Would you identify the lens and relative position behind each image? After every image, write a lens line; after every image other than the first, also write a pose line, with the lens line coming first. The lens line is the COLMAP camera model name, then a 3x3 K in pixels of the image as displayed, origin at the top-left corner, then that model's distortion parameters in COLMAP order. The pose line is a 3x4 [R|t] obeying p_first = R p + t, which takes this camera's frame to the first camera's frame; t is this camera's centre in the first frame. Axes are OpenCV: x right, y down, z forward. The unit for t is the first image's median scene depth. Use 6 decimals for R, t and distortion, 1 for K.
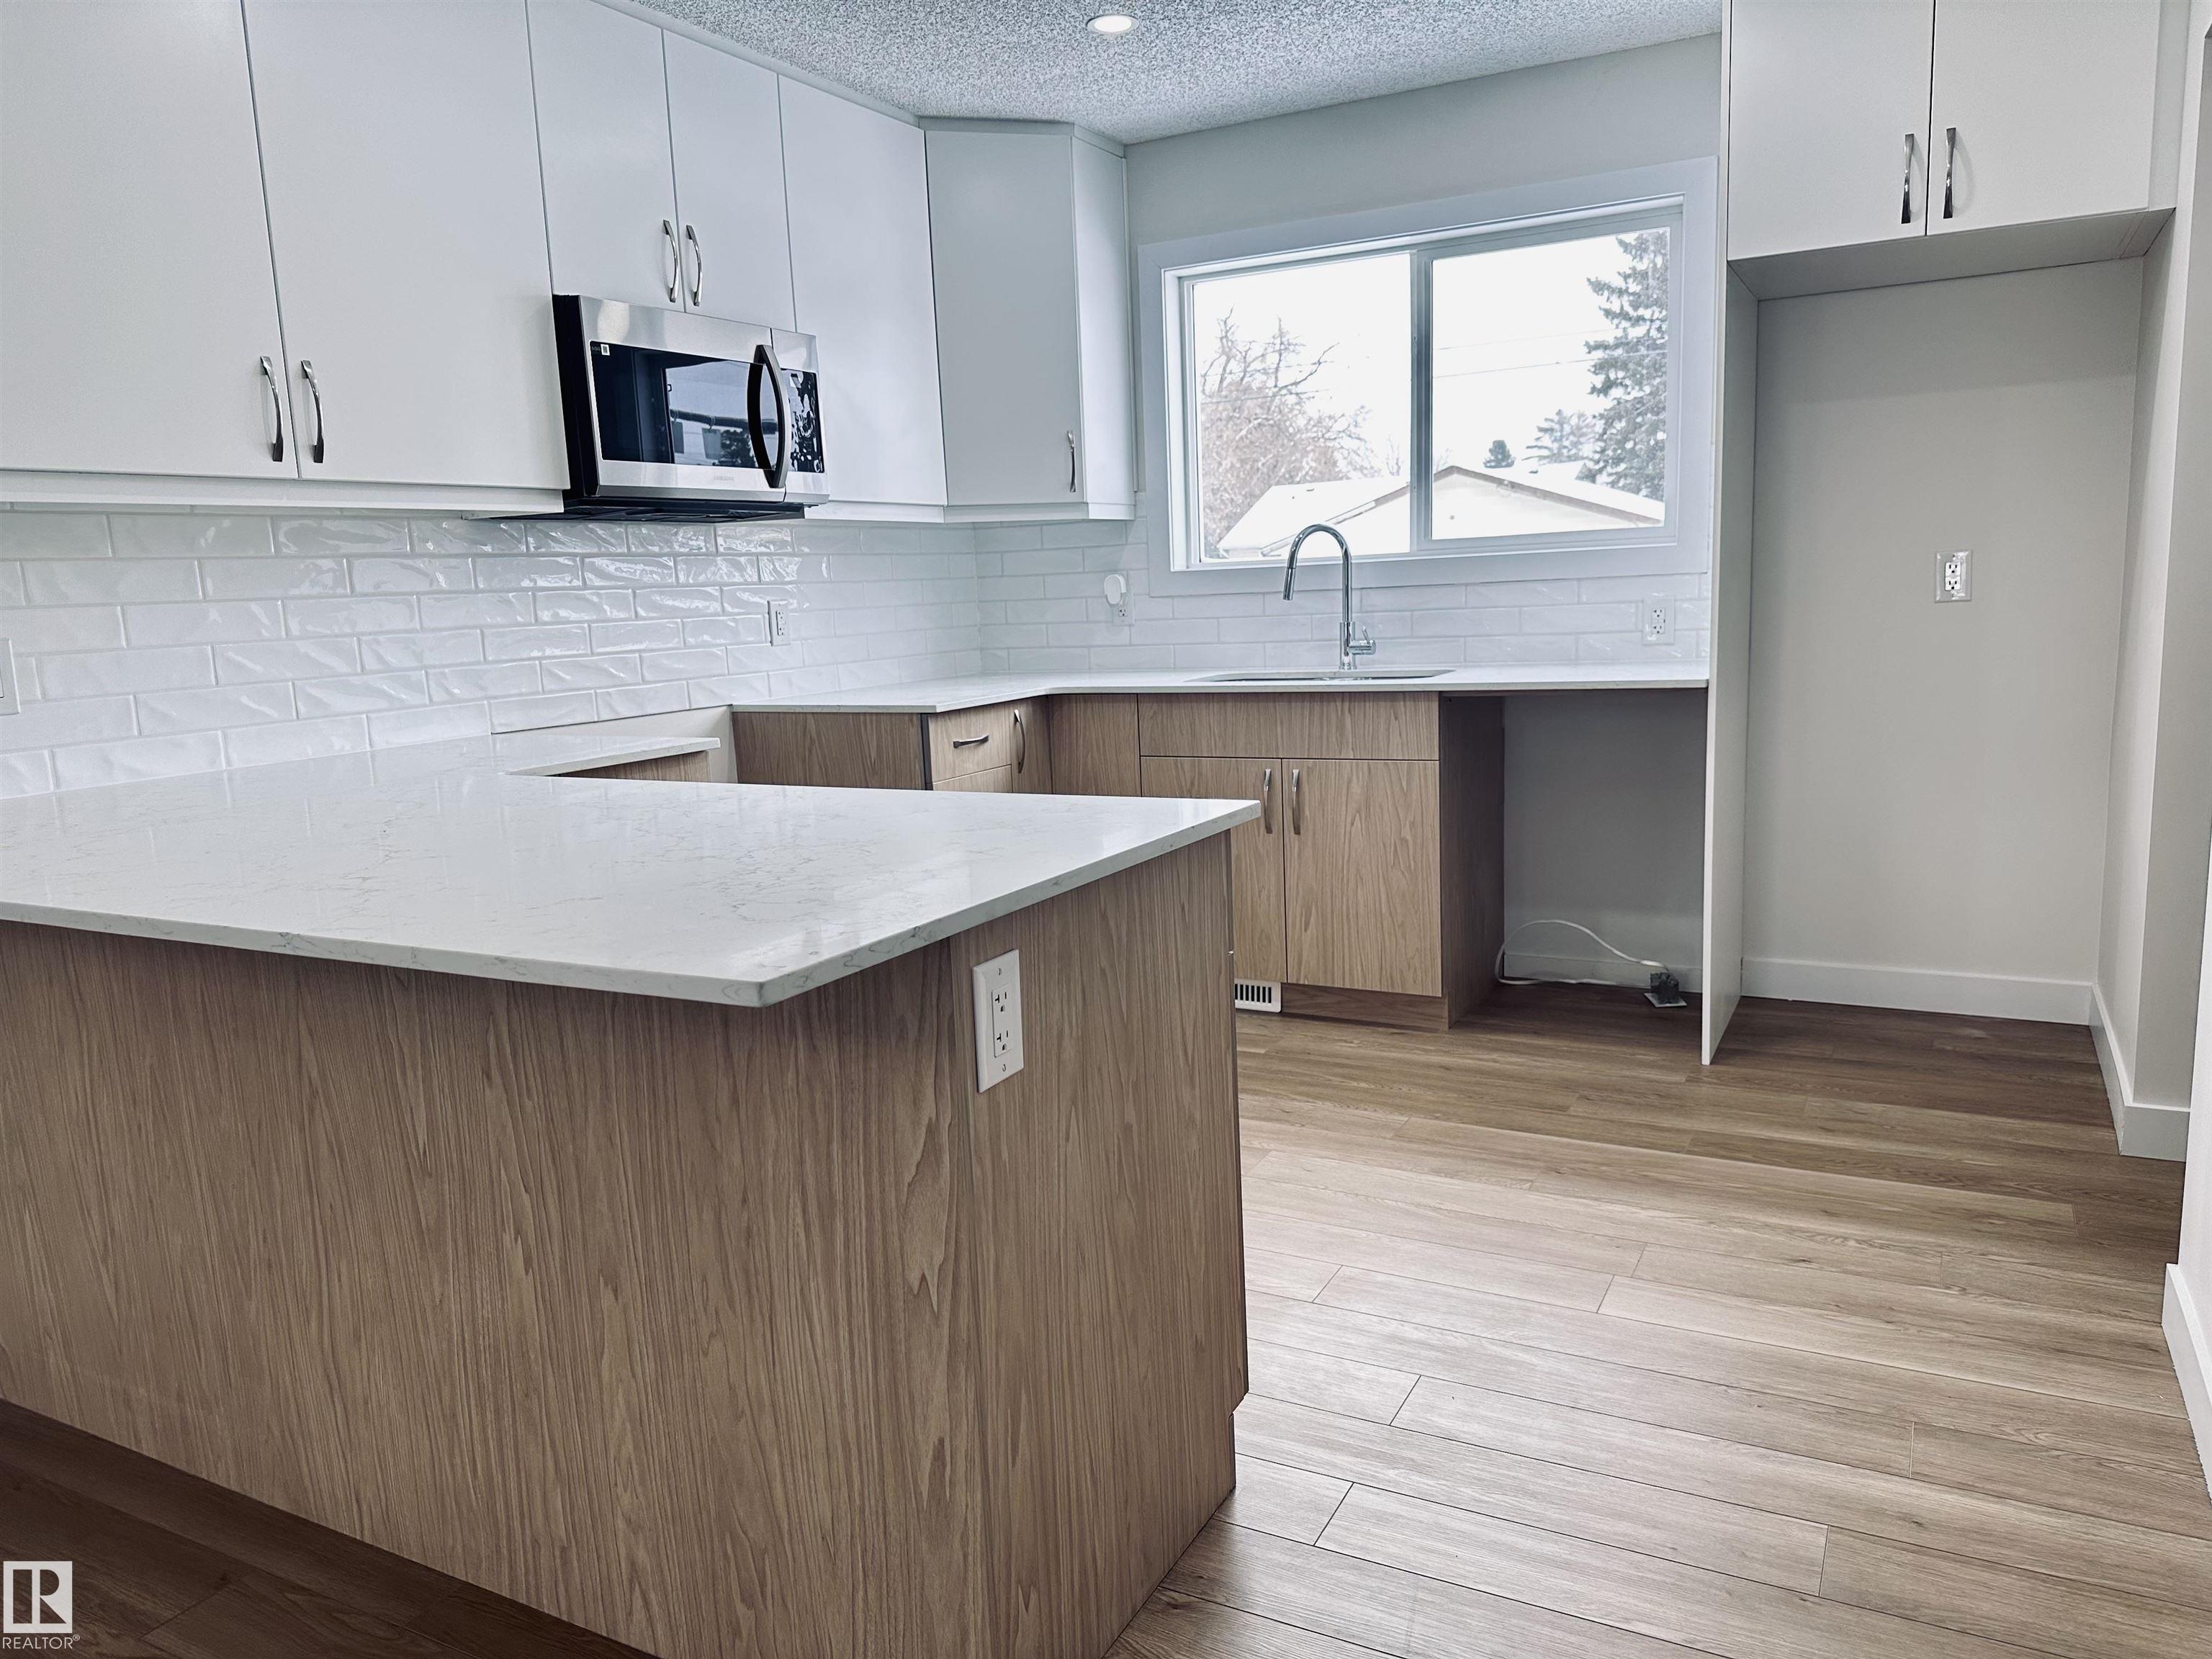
lens RADIAL K [[1545.8, 0, 1104.1], [0, 1545.8, 835.6], [0, 0, 1]] dist [0.111122, -0.171134]
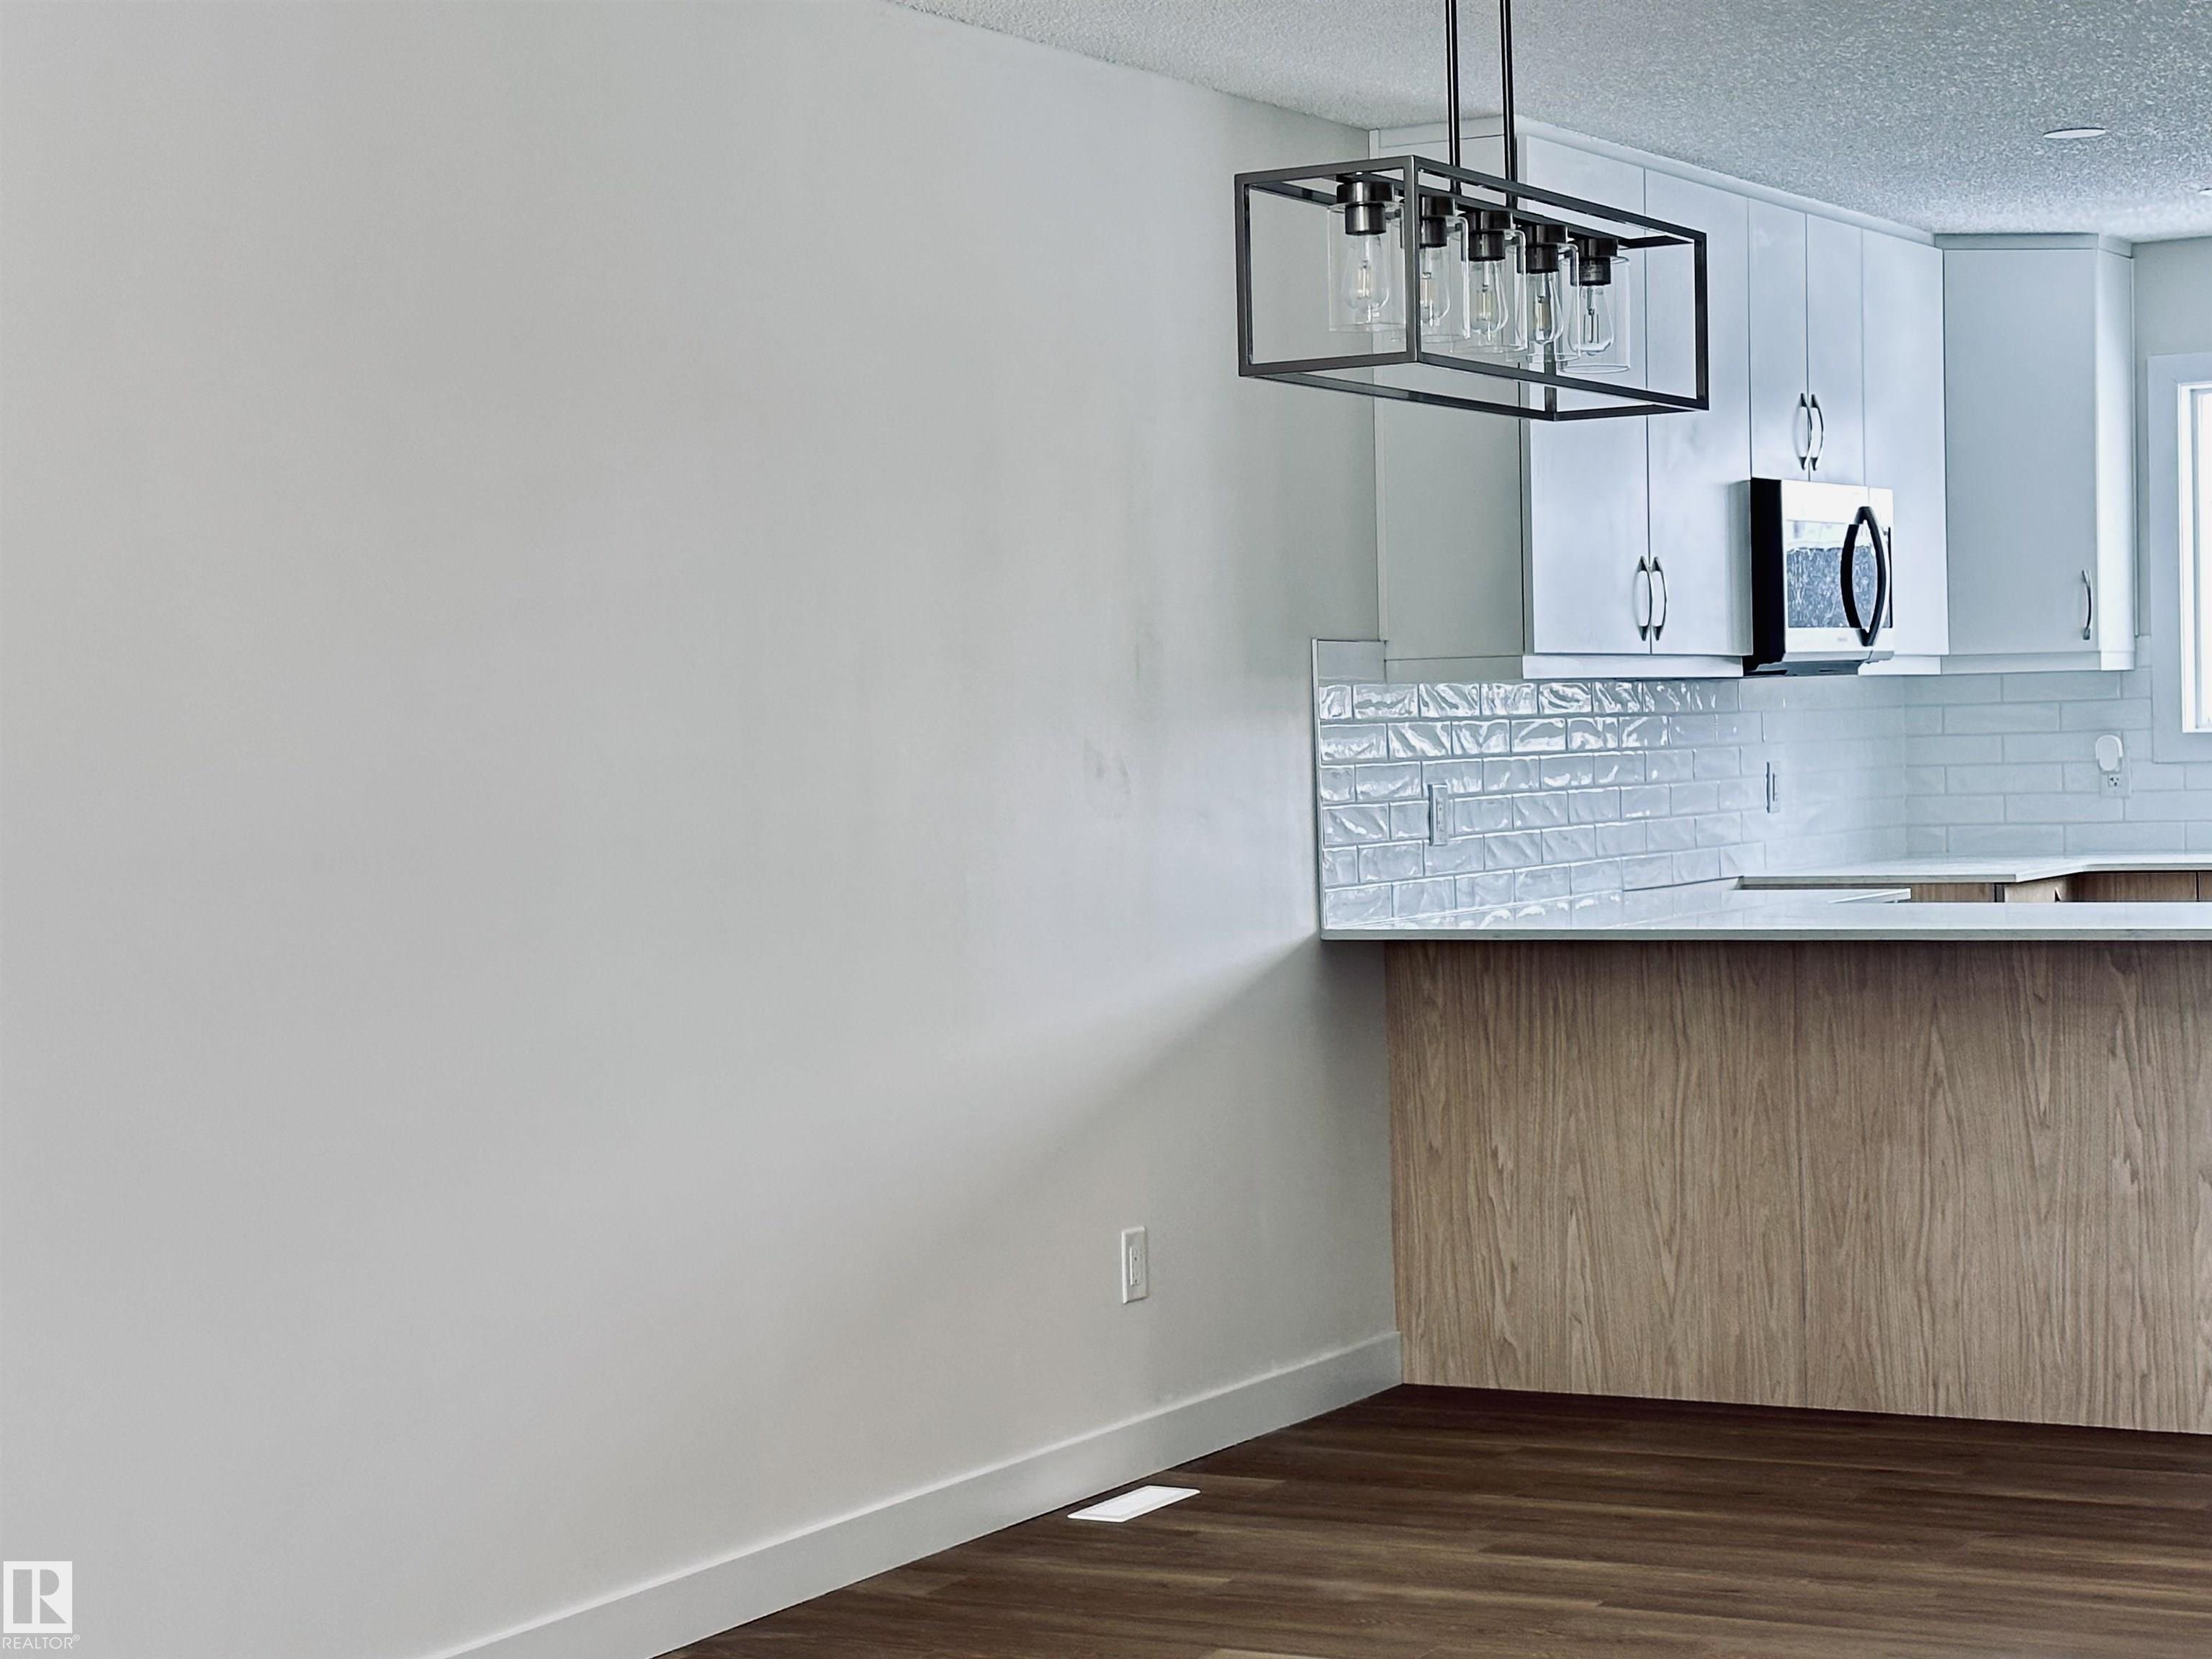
lens RADIAL K [[4224.8, 0, 1104.9], [0, 4224.8, 832.9], [0, 0, 1]] dist [0.131420, 0.263984]
pose [[0.999859, 0.016312, -0.003938, -0.704243], [-0.016700, 0.990256, -0.138254, 0.274510], [0.001645, 0.138301, 0.990389, -1.659786]]
